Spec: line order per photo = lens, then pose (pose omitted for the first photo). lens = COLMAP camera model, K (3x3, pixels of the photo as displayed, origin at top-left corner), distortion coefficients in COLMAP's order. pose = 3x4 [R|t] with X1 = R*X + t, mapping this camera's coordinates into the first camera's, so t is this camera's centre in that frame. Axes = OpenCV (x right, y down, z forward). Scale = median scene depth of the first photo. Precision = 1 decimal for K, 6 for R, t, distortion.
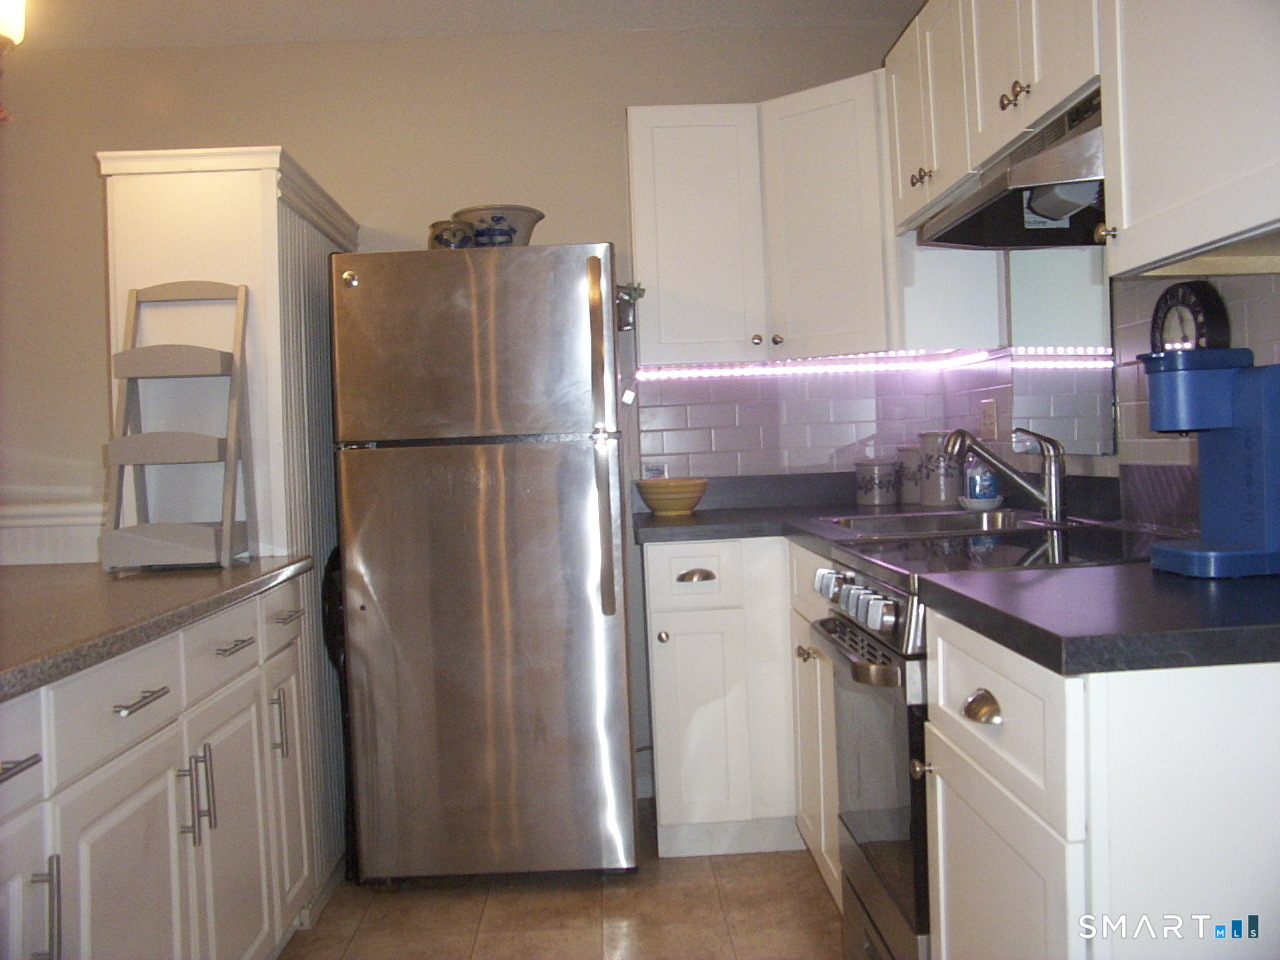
lens RADIAL K [[1111.6, 0, 640.0], [0, 1111.6, 480.0], [0, 0, 1]] dist [-0.160026, 0.006427]
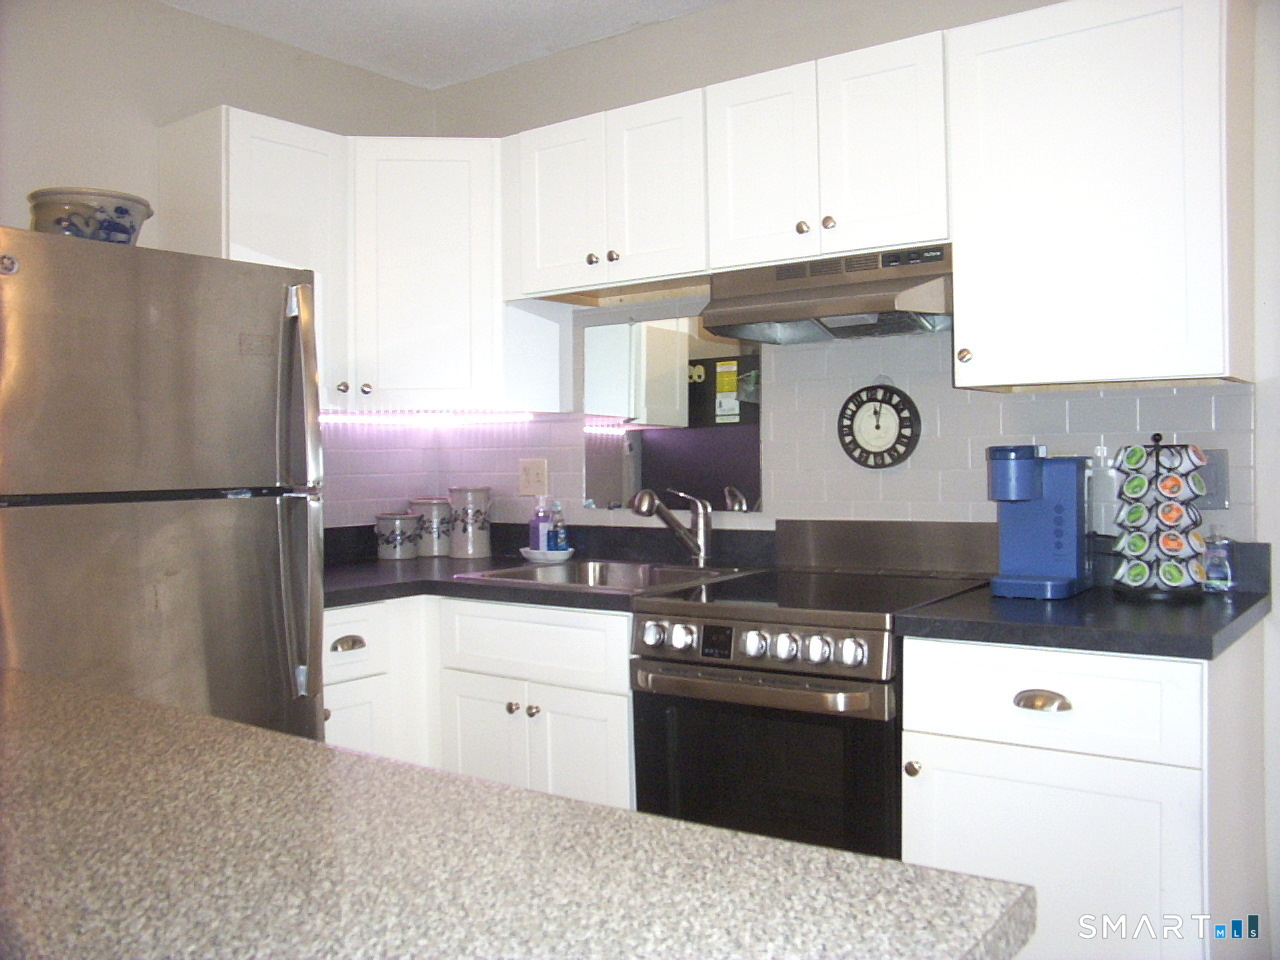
lens RADIAL K [[1111.6, 0, 640.0], [0, 1111.6, 480.0], [0, 0, 1]] dist [-0.160026, 0.006427]
pose [[0.612249, 0.021257, 0.790379, -0.504620], [0.011770, 0.999283, -0.035993, -0.013062], [-0.790577, 0.031340, 0.611560, 0.250007]]
